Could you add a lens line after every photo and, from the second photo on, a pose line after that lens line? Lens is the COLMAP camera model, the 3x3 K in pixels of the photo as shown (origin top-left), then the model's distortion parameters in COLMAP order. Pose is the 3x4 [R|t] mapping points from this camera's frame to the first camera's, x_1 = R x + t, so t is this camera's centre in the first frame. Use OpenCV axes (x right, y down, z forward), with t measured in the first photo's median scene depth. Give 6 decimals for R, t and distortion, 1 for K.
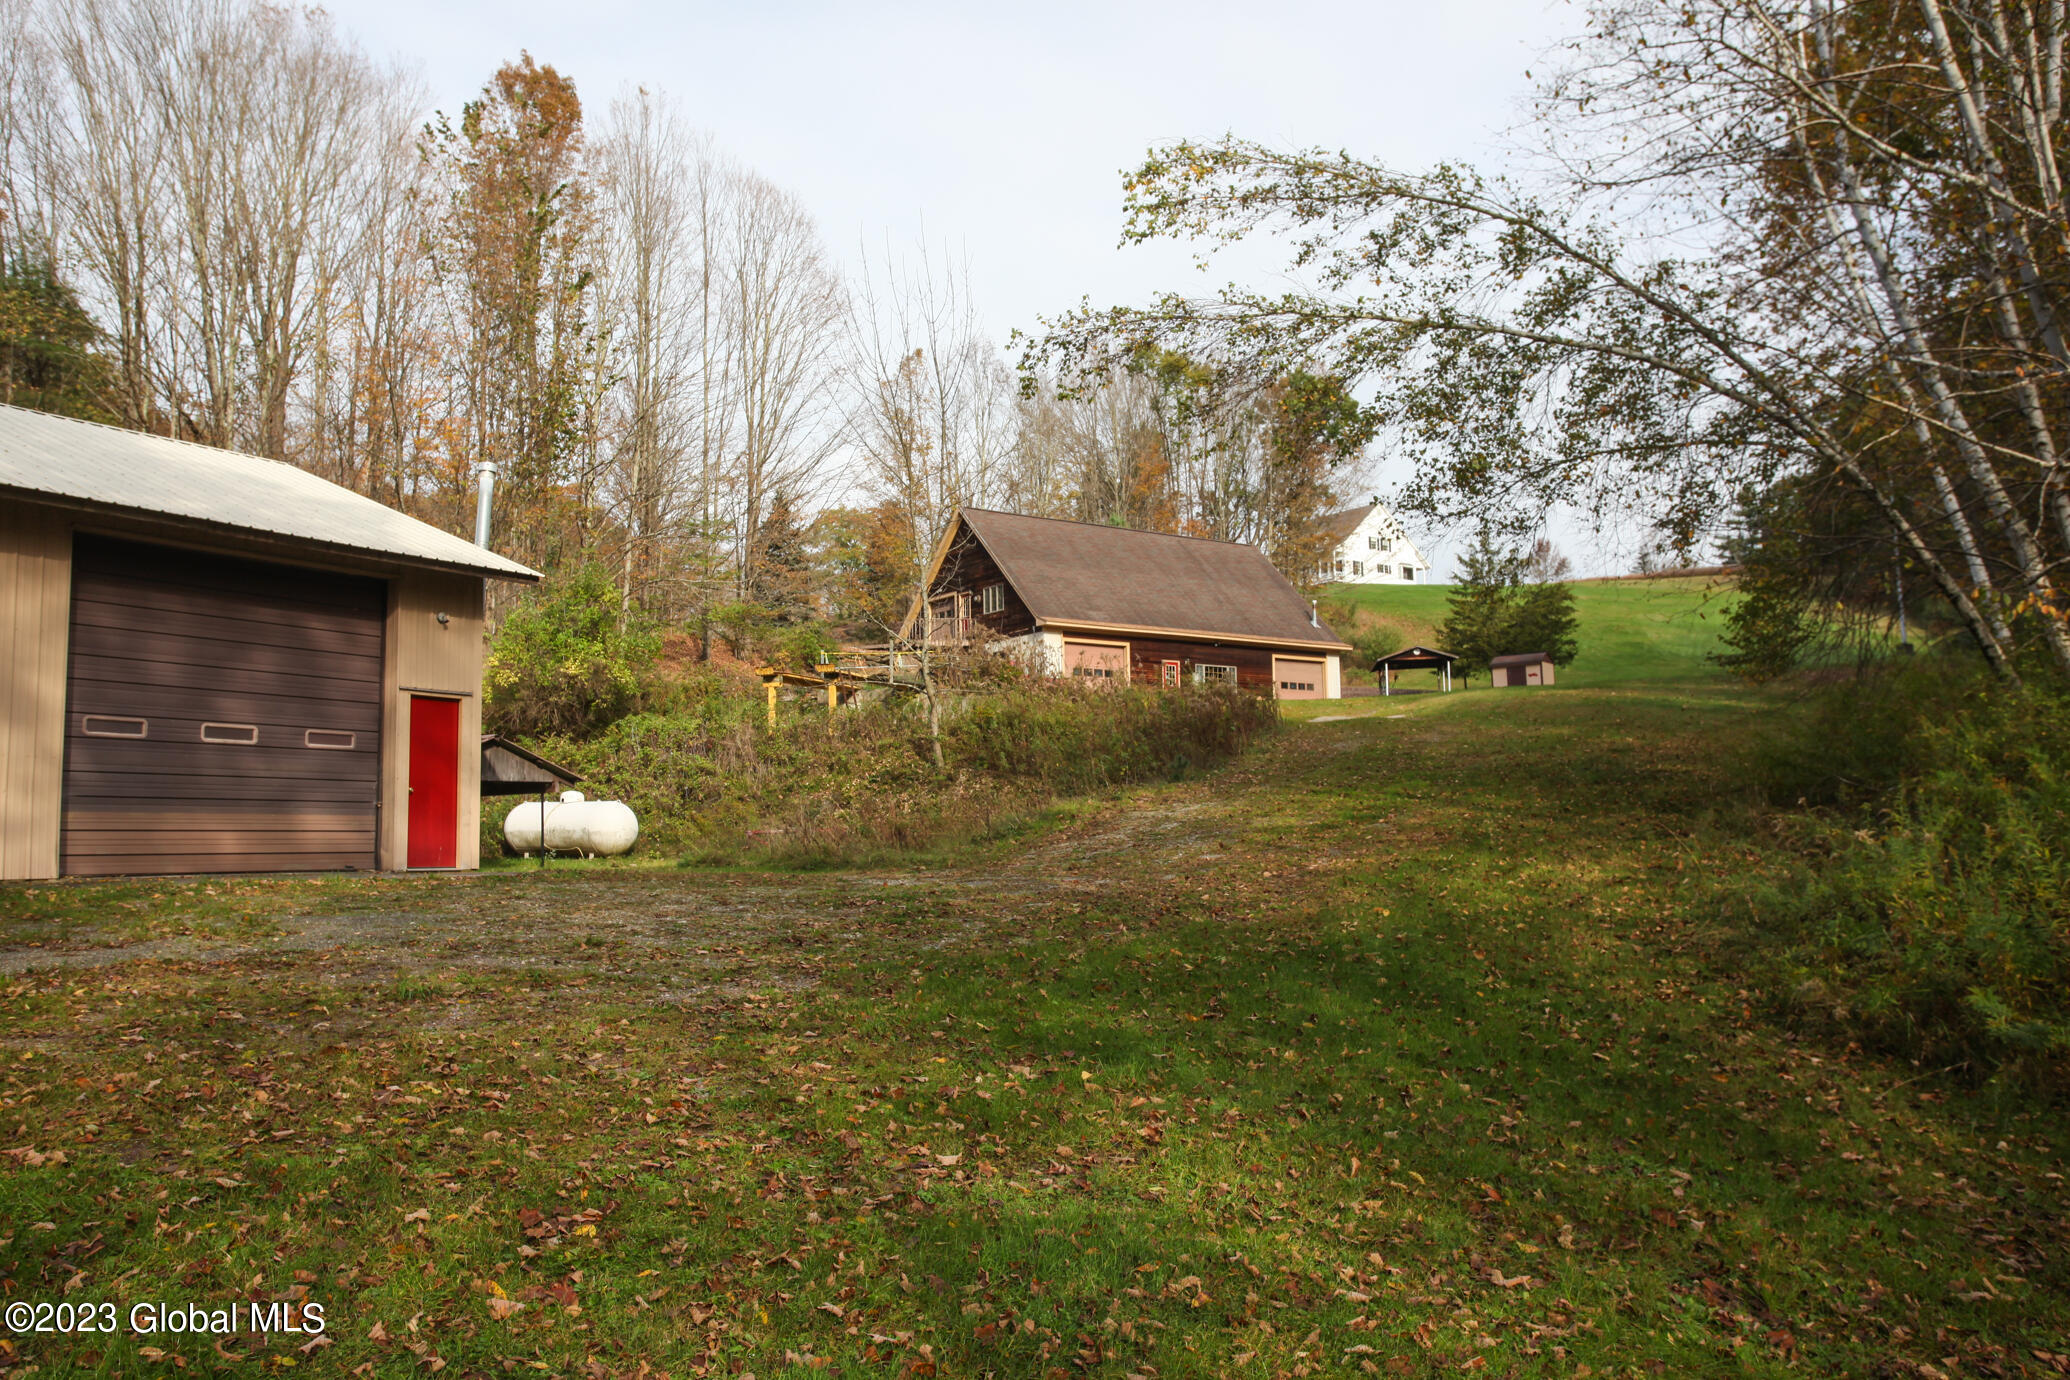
lens RADIAL K [[1710.1, 0, 1034.6], [0, 1710.1, 698.5], [0, 0, 1]] dist [-0.009765, -0.003288]
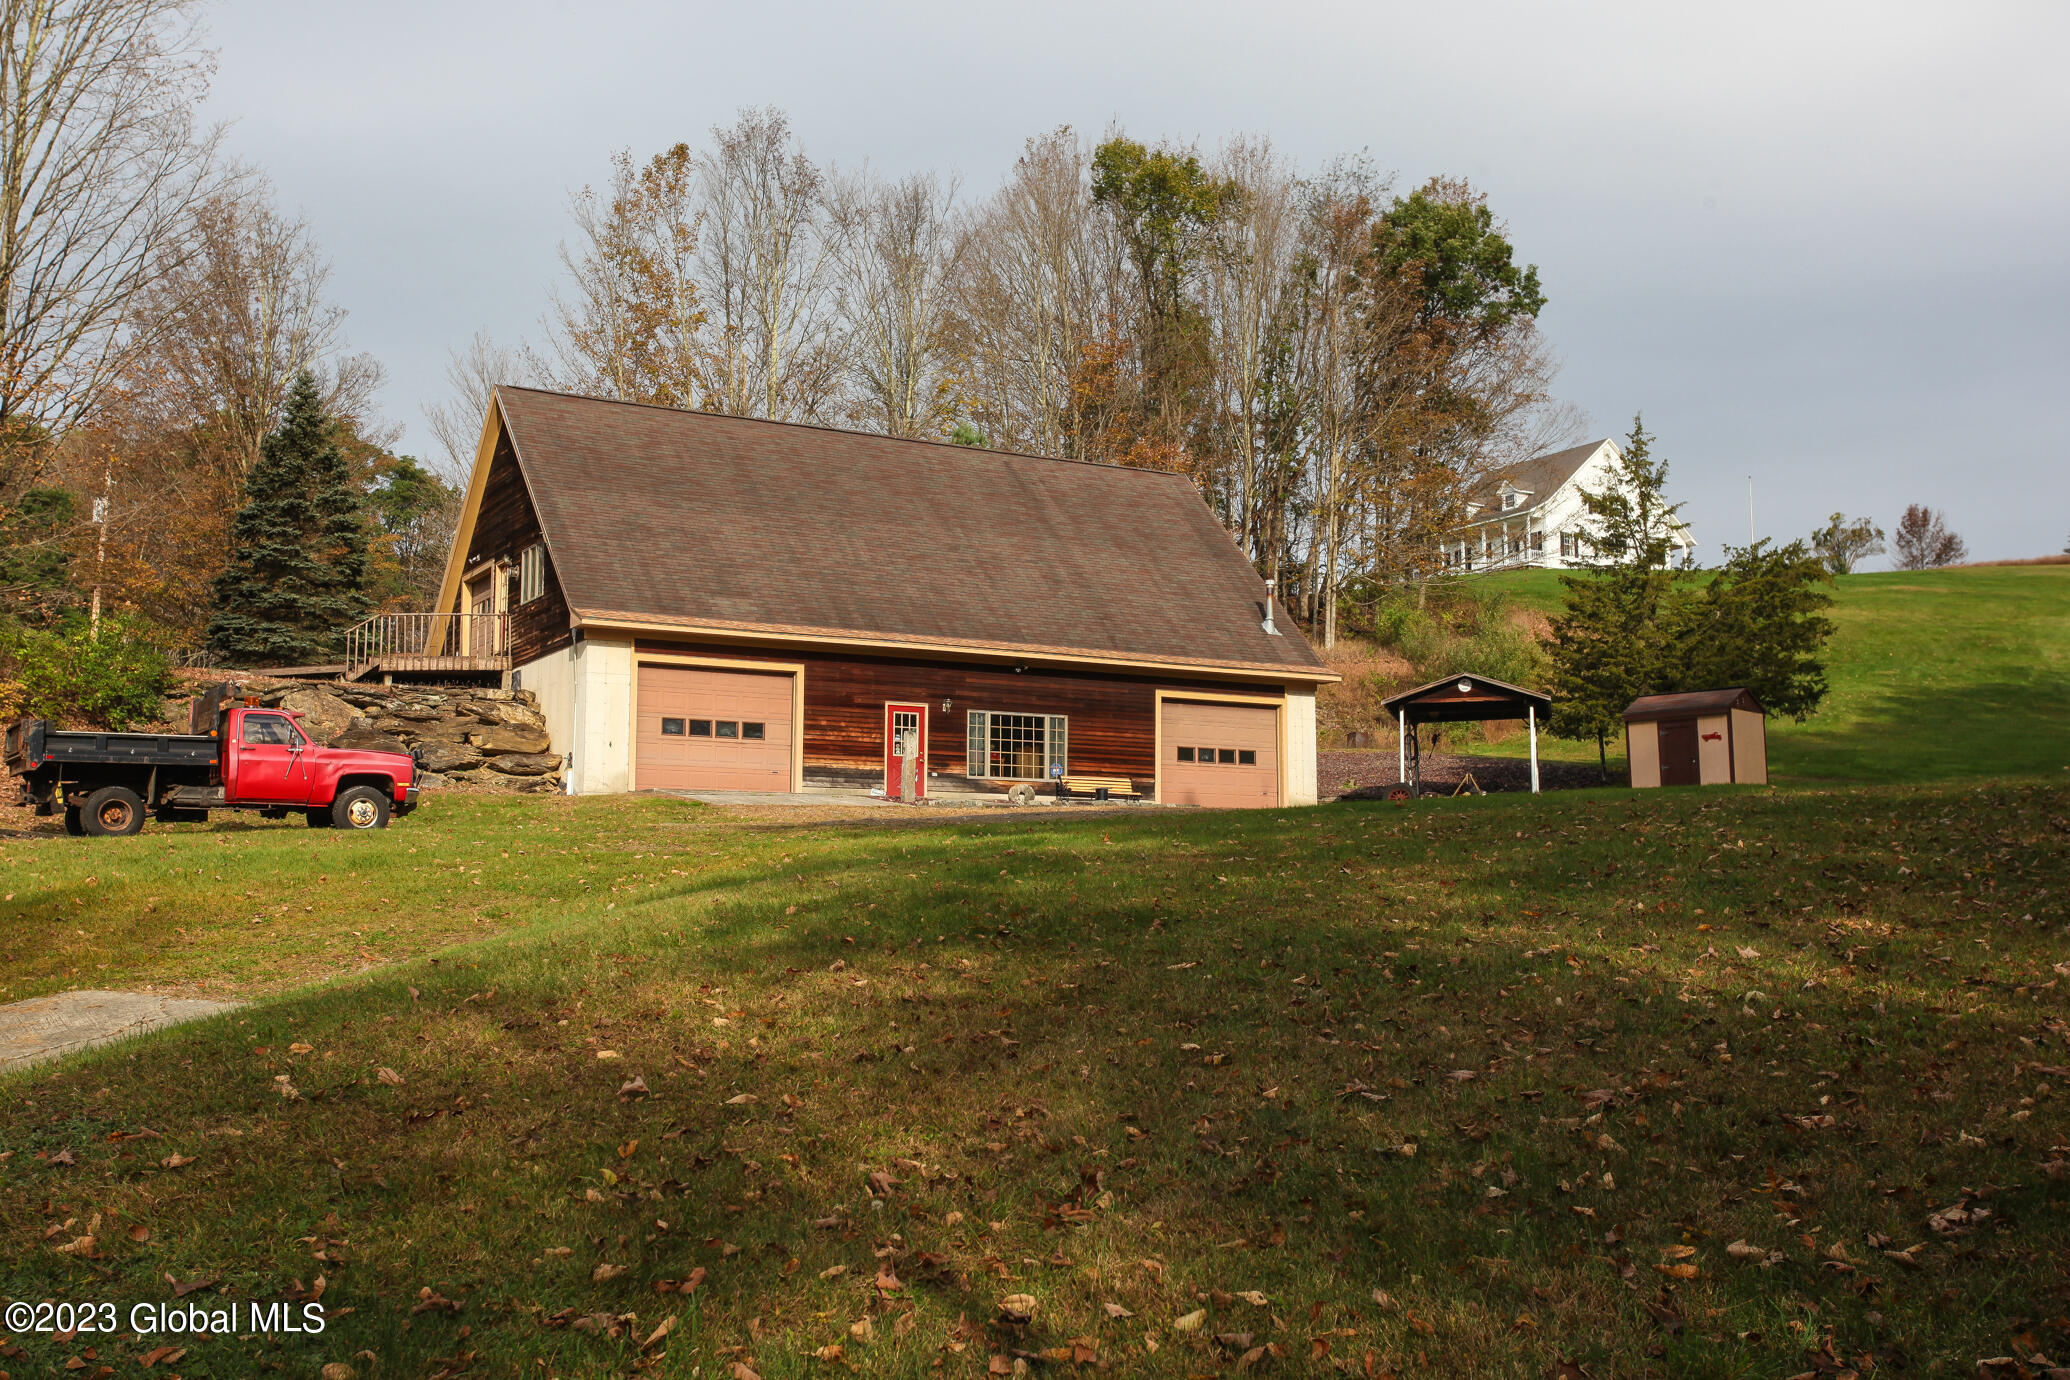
lens RADIAL K [[2200.8, 0, 1045.0], [0, 2200.8, 694.5], [0, 0, 1]] dist [0.022698, 0.000000]
pose [[0.994203, 0.005226, -0.107392, 0.184906], [-0.007129, 0.999824, -0.017338, -0.014448], [0.107283, 0.018003, 0.994066, 0.401775]]
